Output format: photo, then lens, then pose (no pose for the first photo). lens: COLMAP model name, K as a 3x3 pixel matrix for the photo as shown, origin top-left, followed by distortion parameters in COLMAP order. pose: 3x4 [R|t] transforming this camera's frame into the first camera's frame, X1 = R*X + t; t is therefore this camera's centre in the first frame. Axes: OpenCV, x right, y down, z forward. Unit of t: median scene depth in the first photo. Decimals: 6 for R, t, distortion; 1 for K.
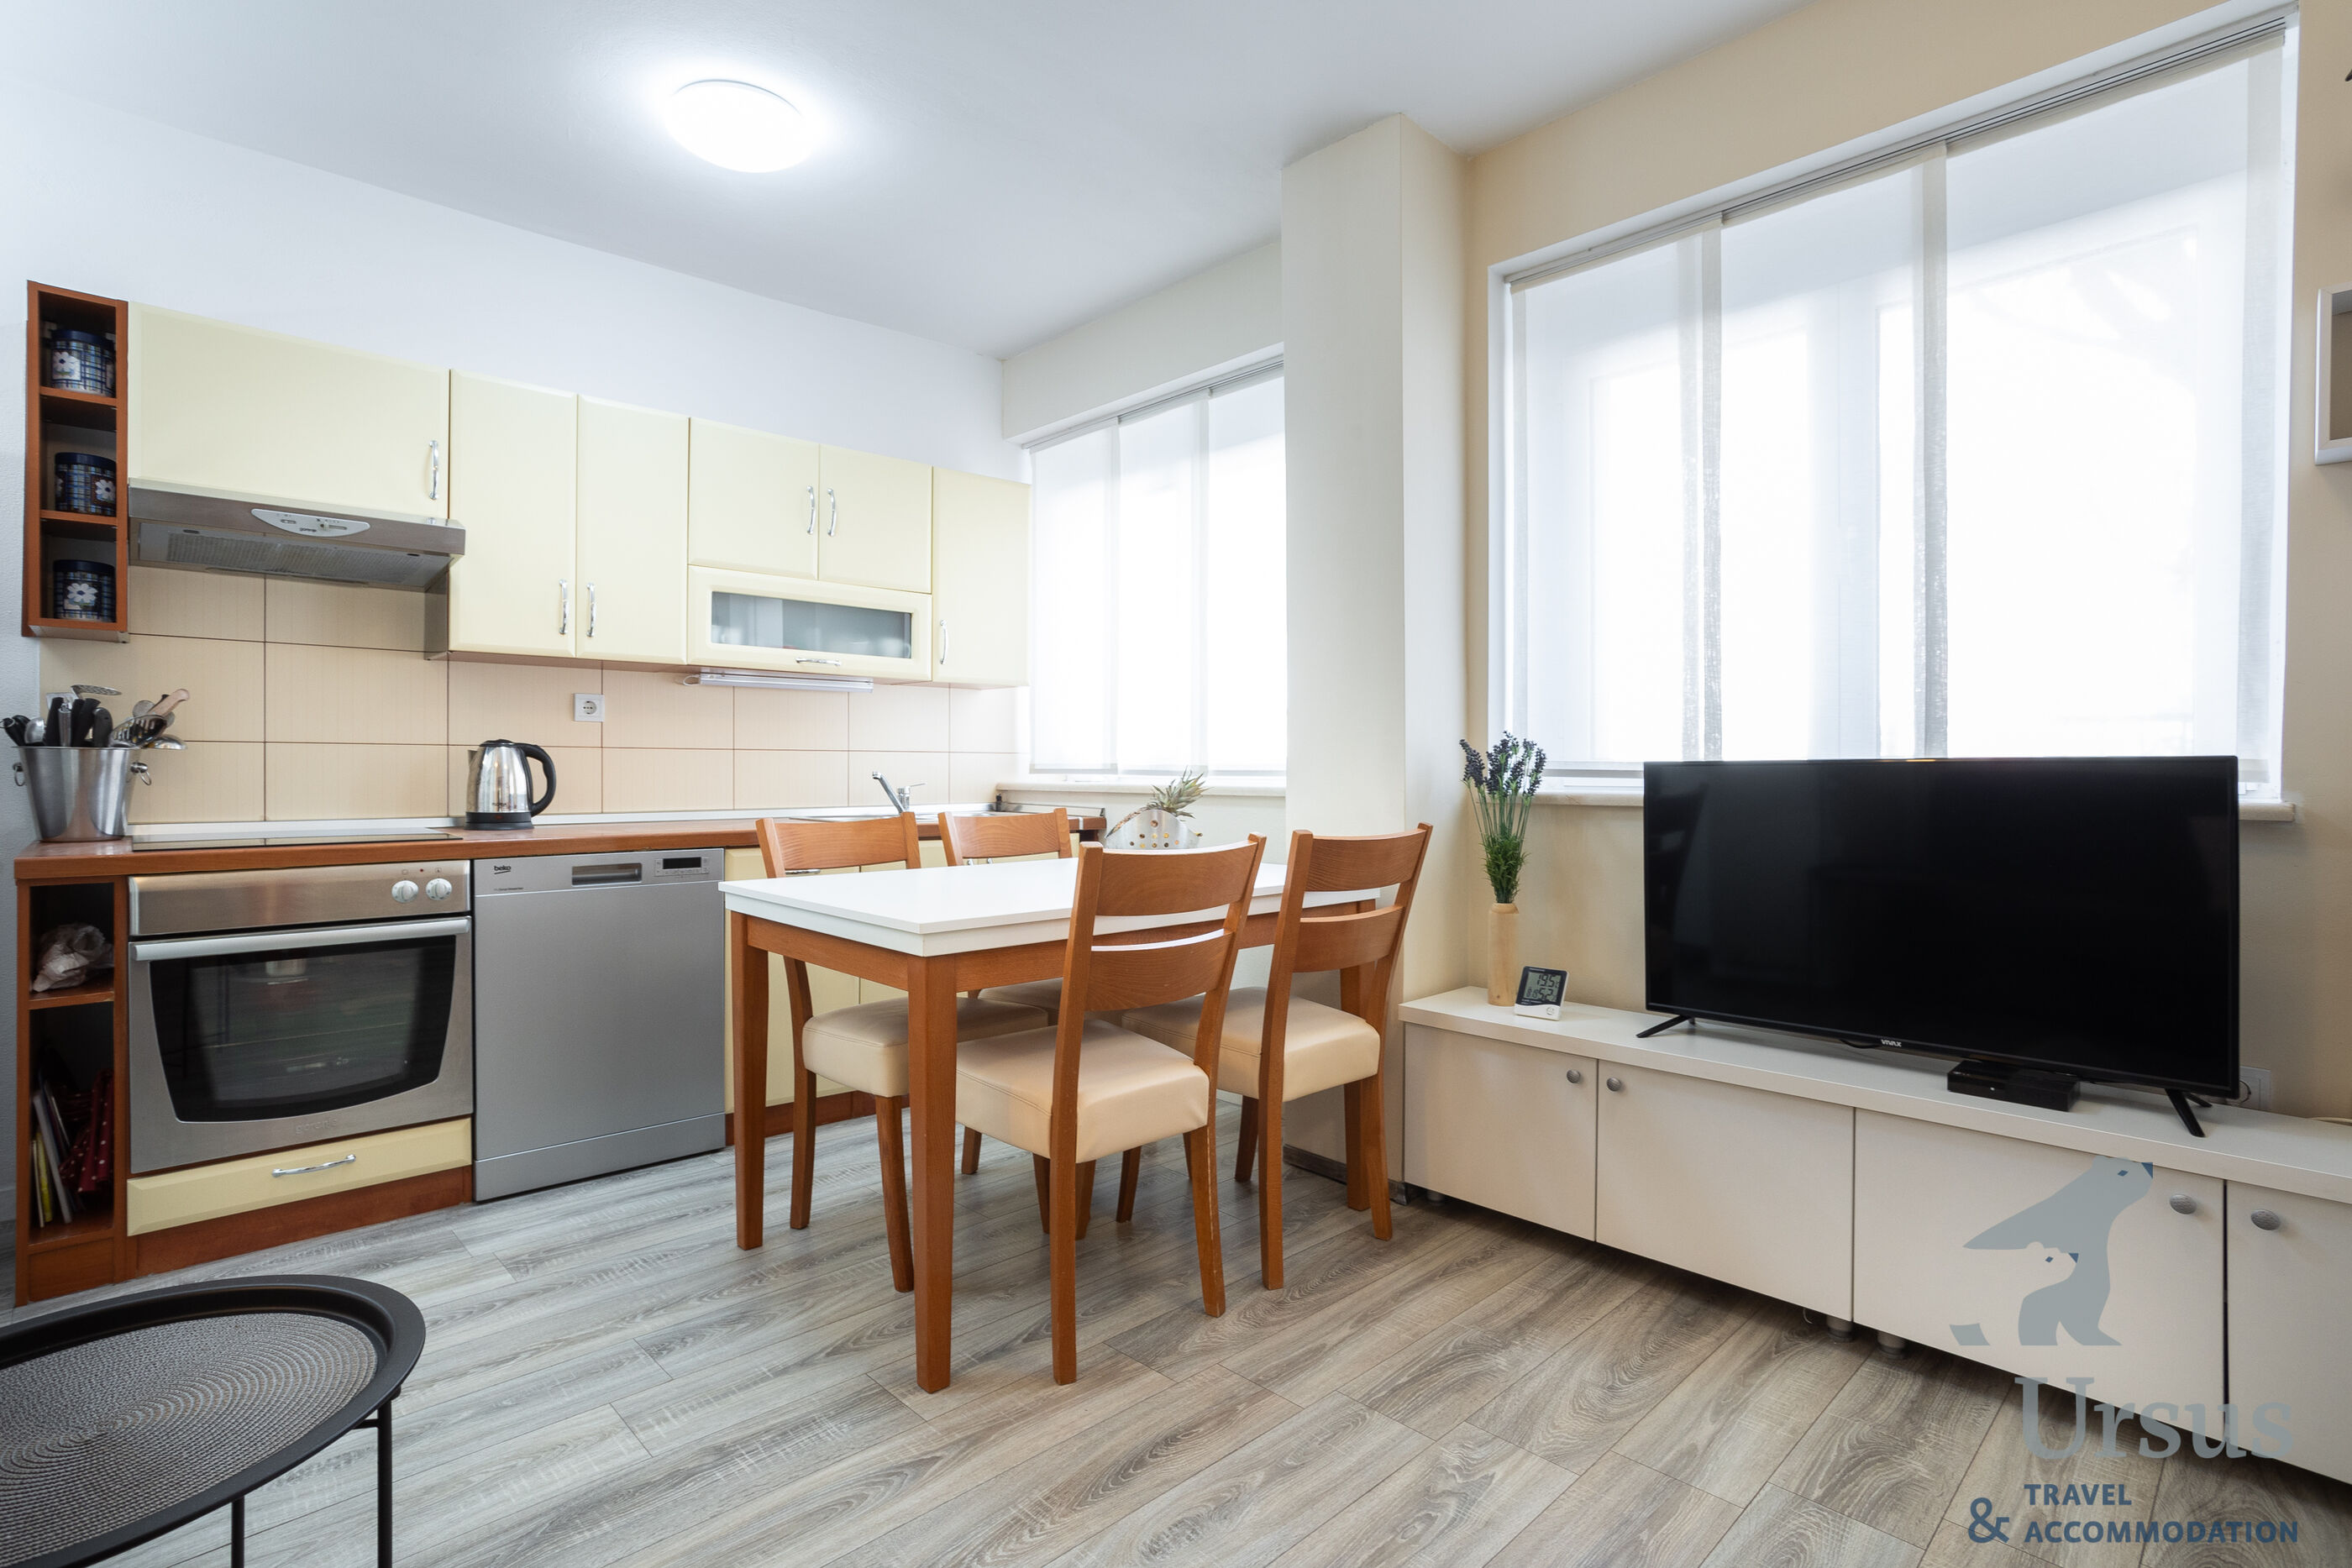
lens RADIAL K [[1130.3, 0, 1157.9], [0, 1130.3, 773.9], [0, 0, 1]] dist [-0.053598, 0.030860]
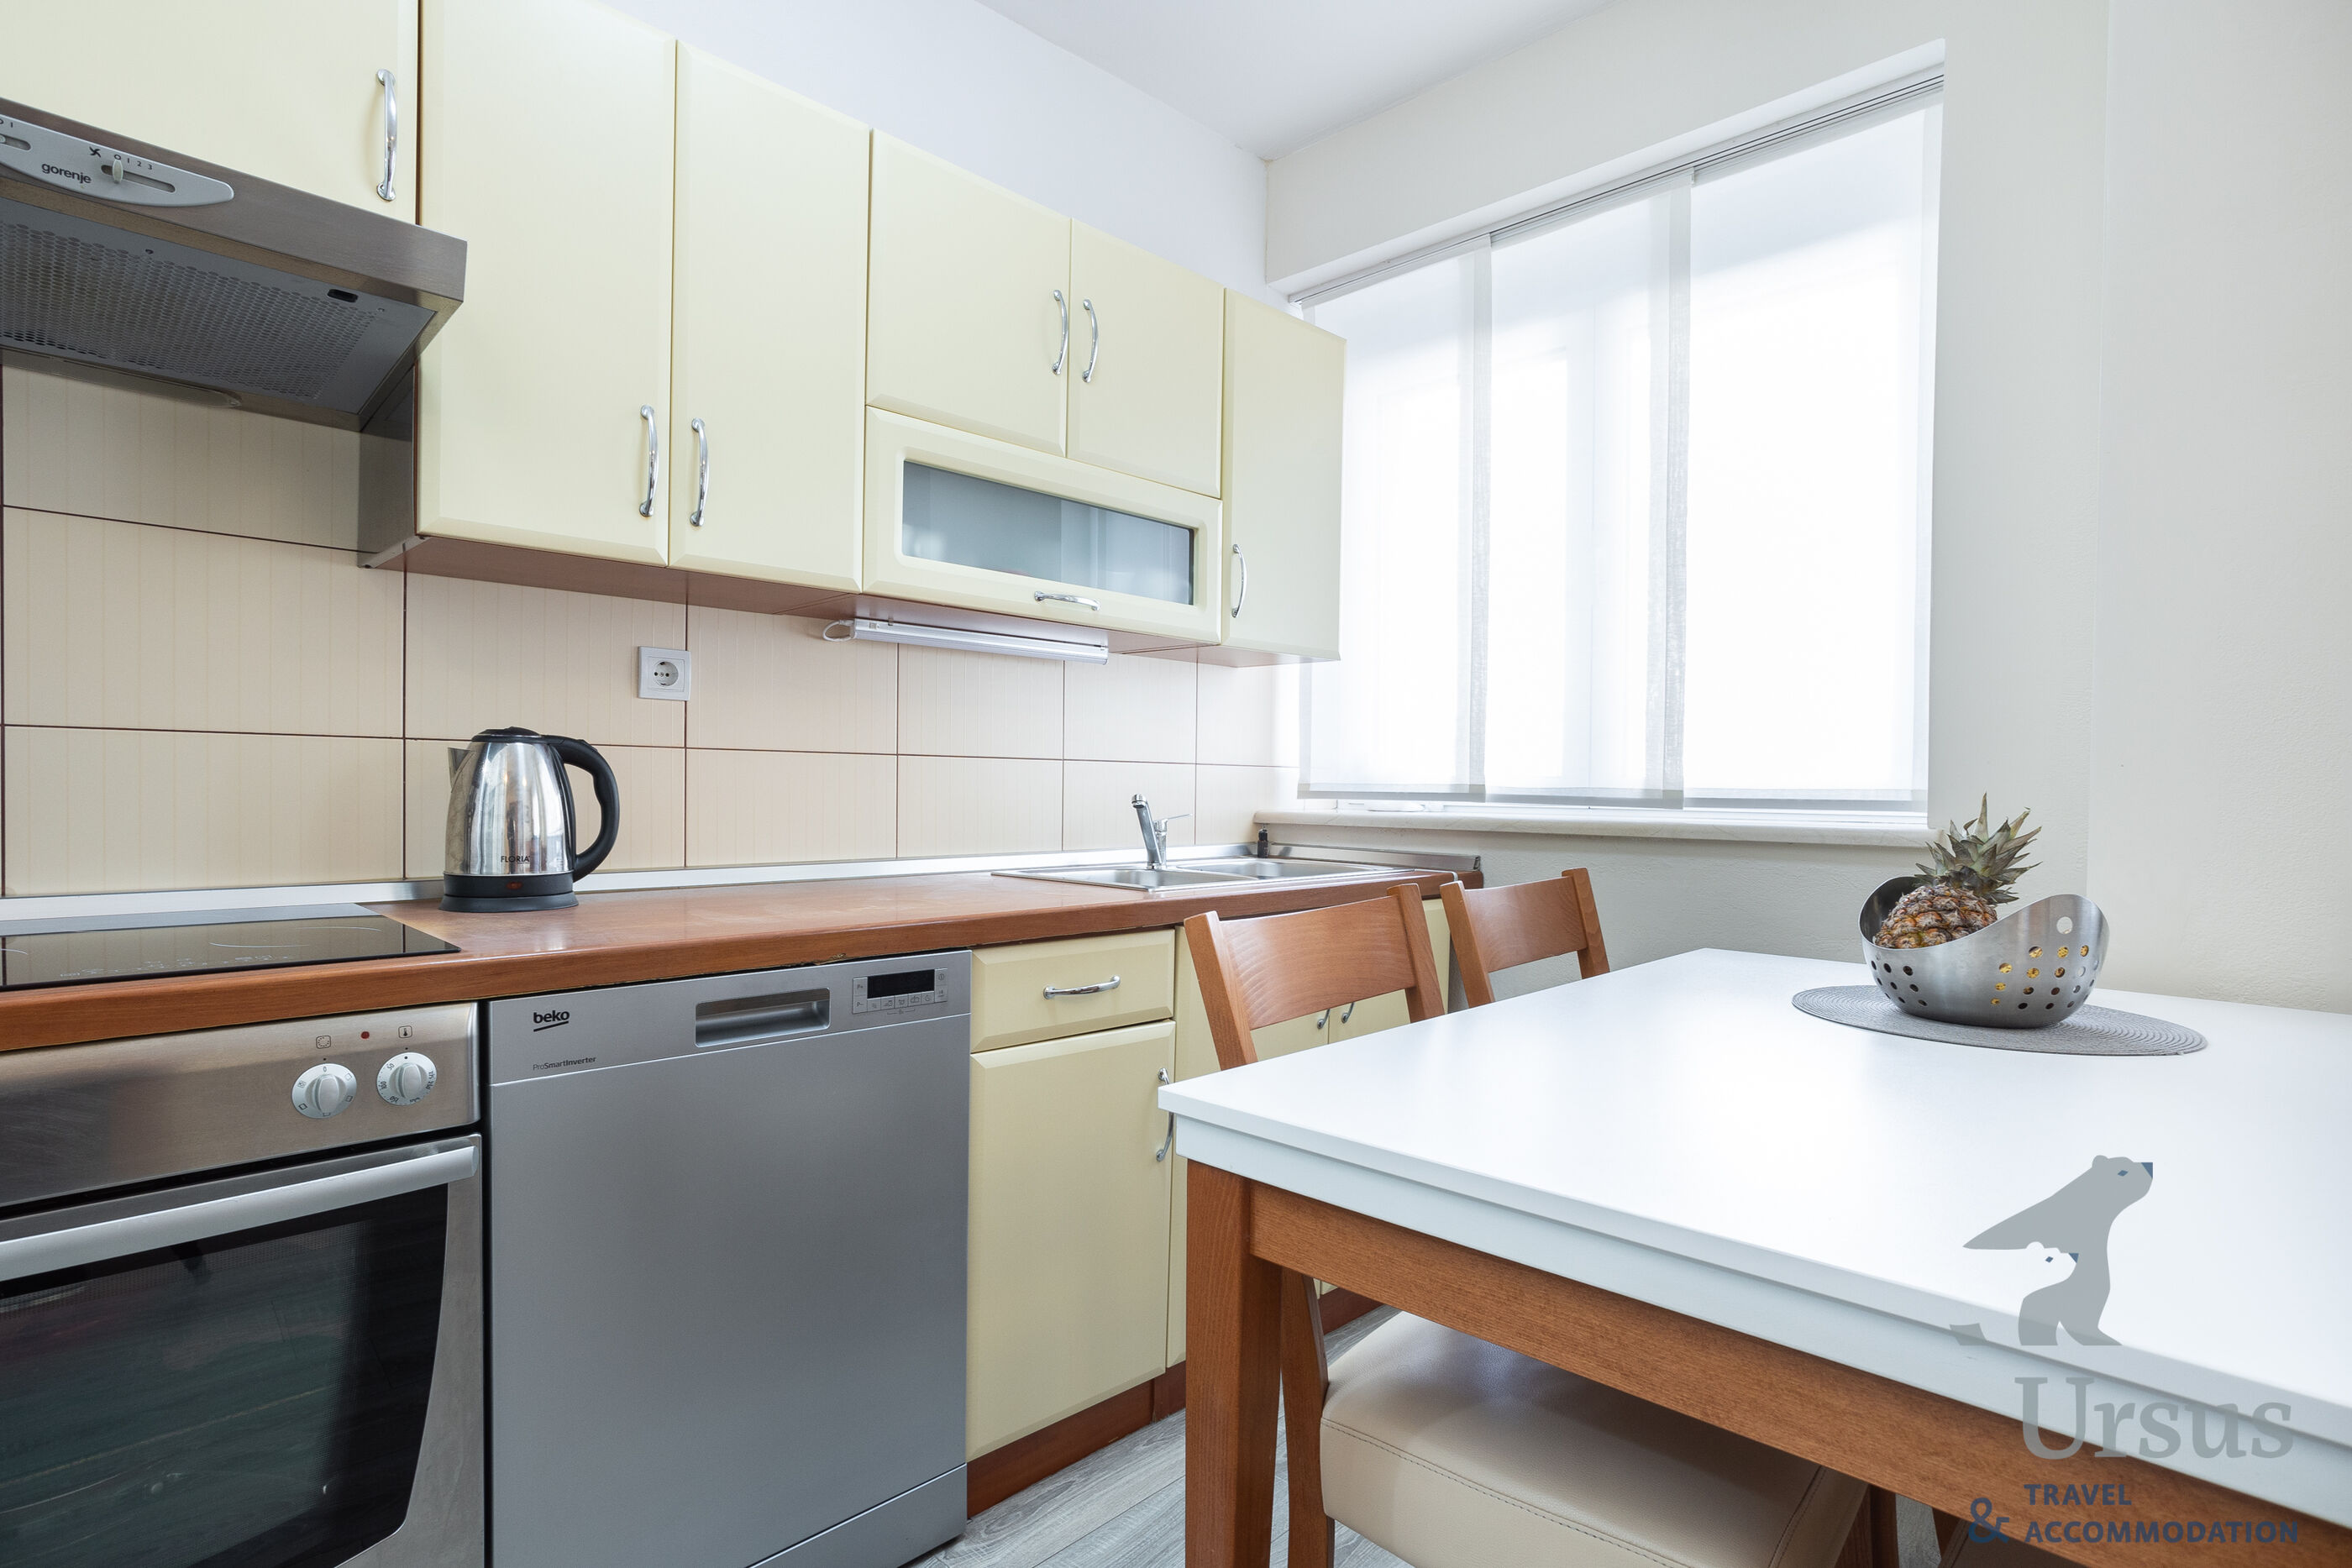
lens RADIAL K [[1177.1, 0, 1152.9], [0, 1177.1, 807.4], [0, 0, 1]] dist [-0.056241, 0.032548]
pose [[0.999294, 0.008594, 0.036584, -0.385783], [-0.009097, 0.999866, 0.013594, -0.005983], [-0.036462, -0.013918, 0.999238, 0.560664]]
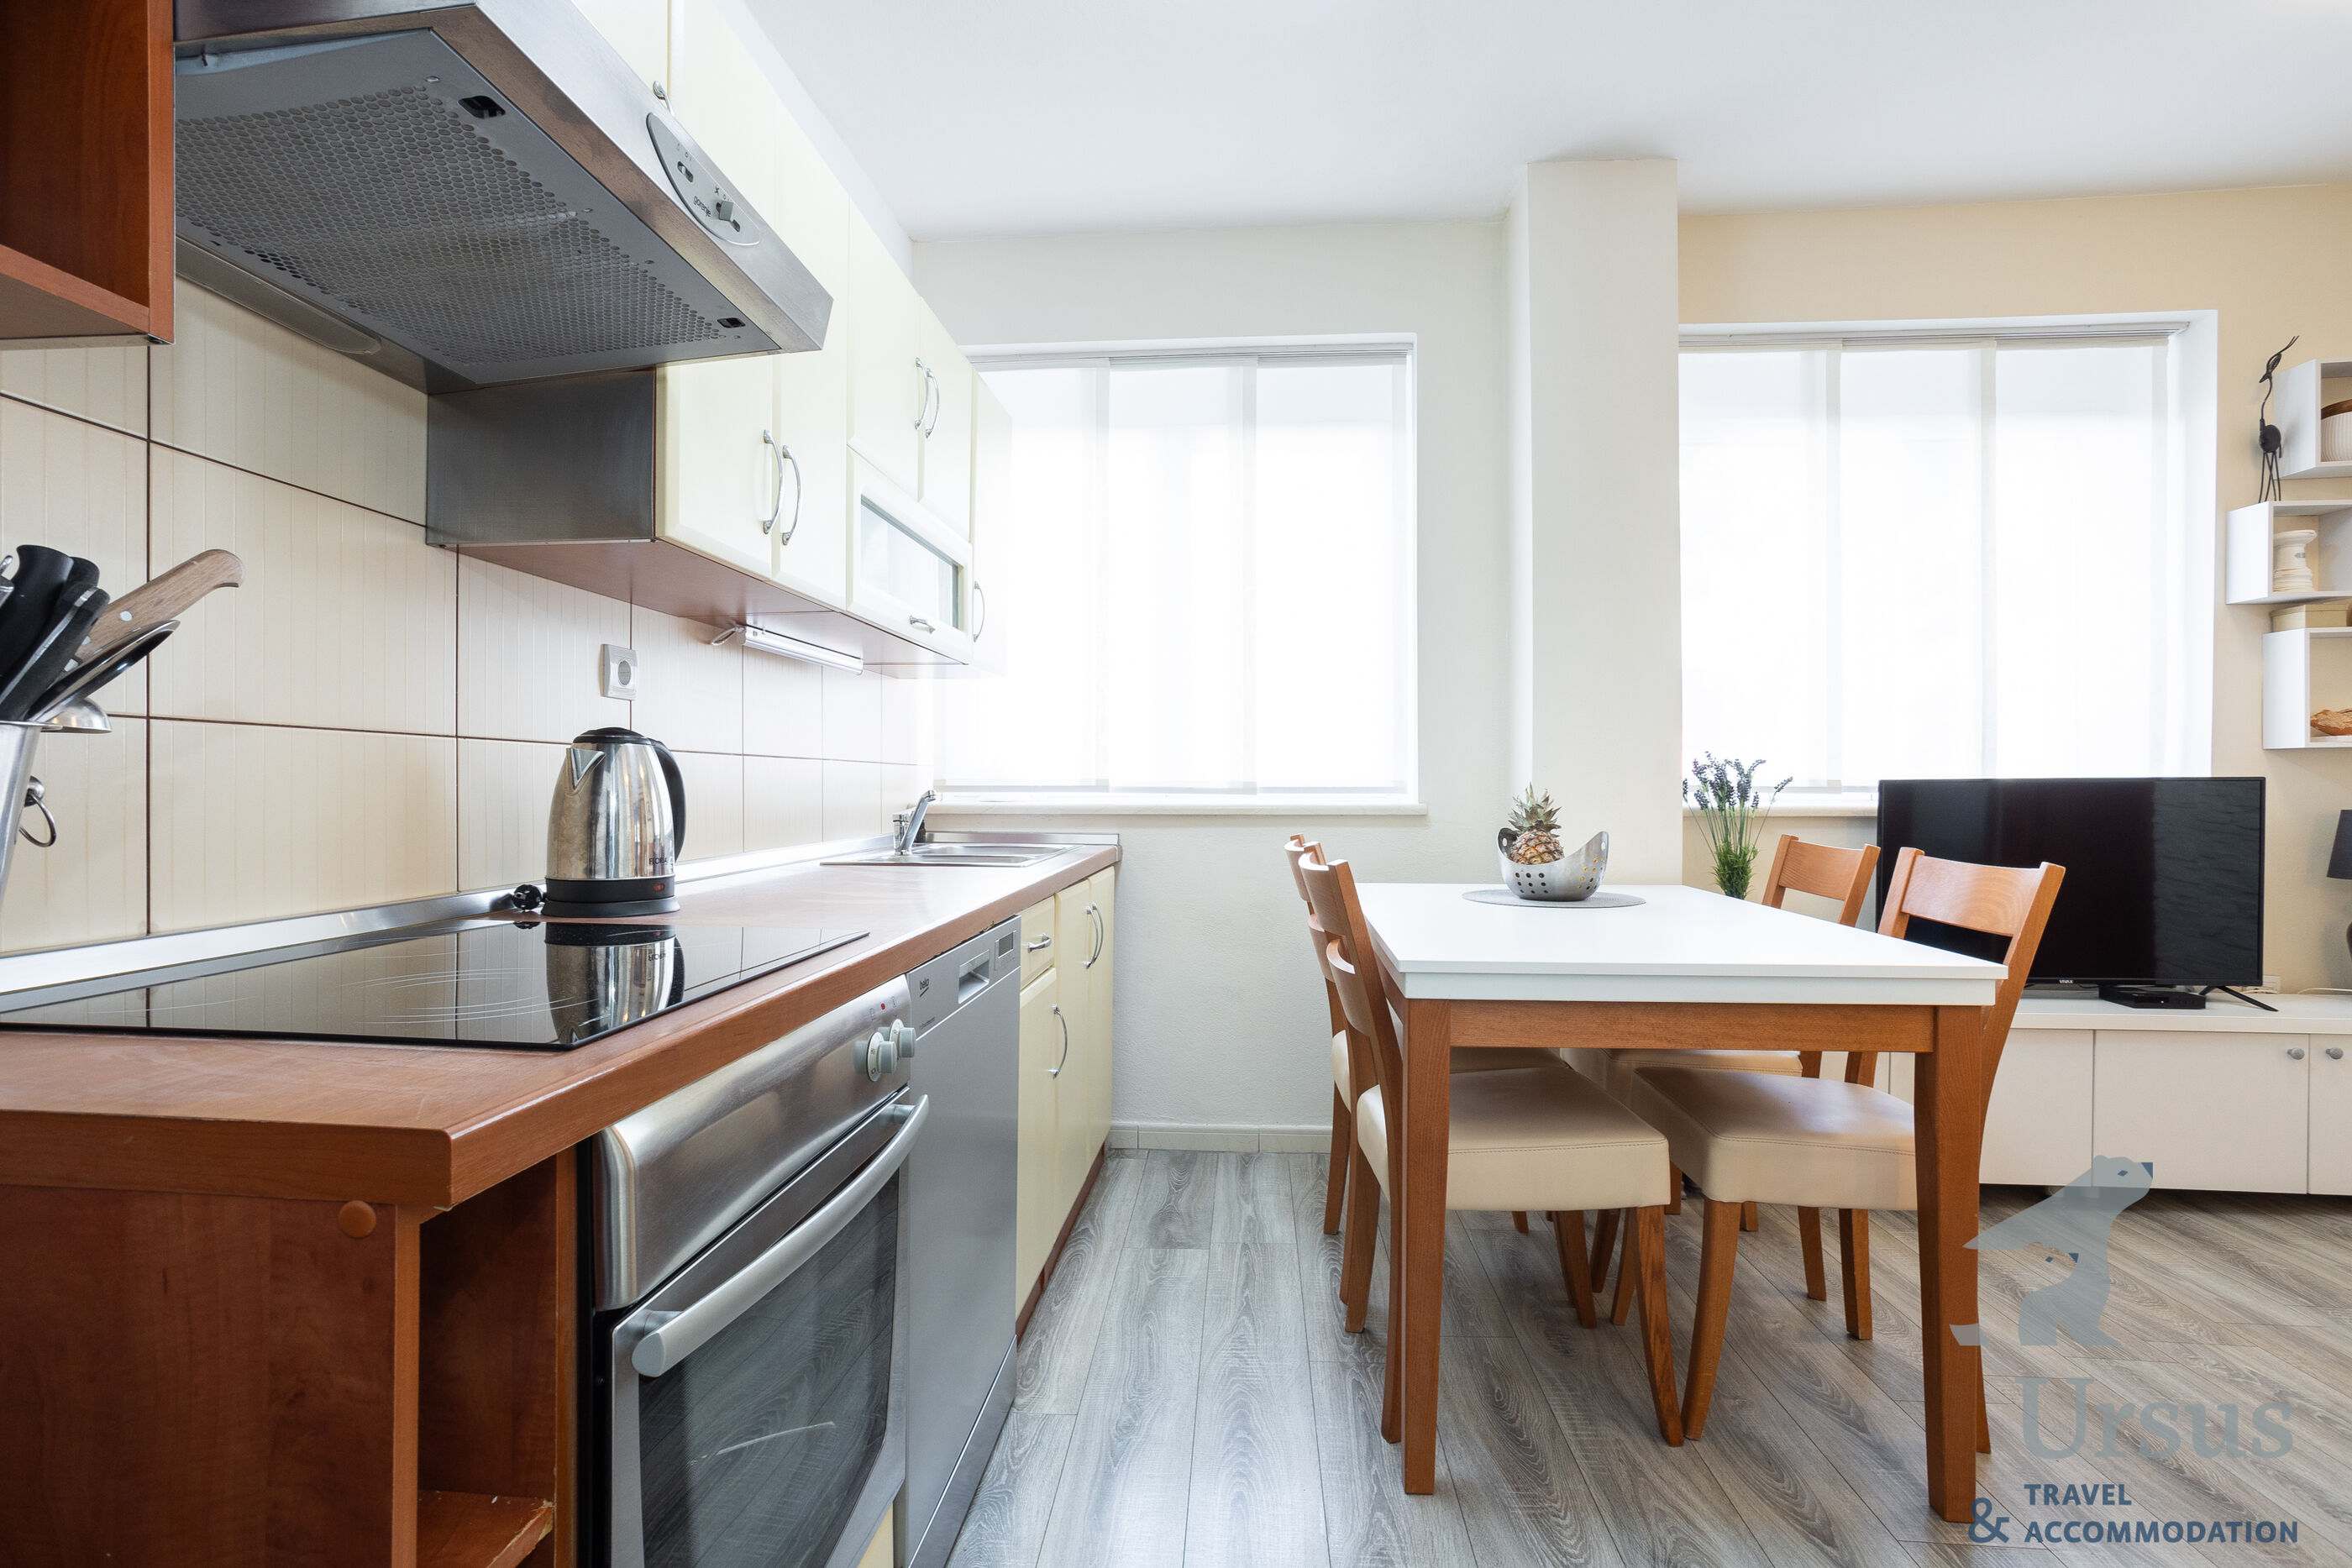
lens RADIAL K [[1144.9, 0, 1165.9], [0, 1144.9, 787.2], [0, 0, 1]] dist [-0.046162, 0.029179]
pose [[0.742585, -0.003052, 0.669745, -0.891019], [0.003575, 0.999993, 0.000594, -0.005568], [-0.669742, 0.001953, 0.742591, 0.558367]]
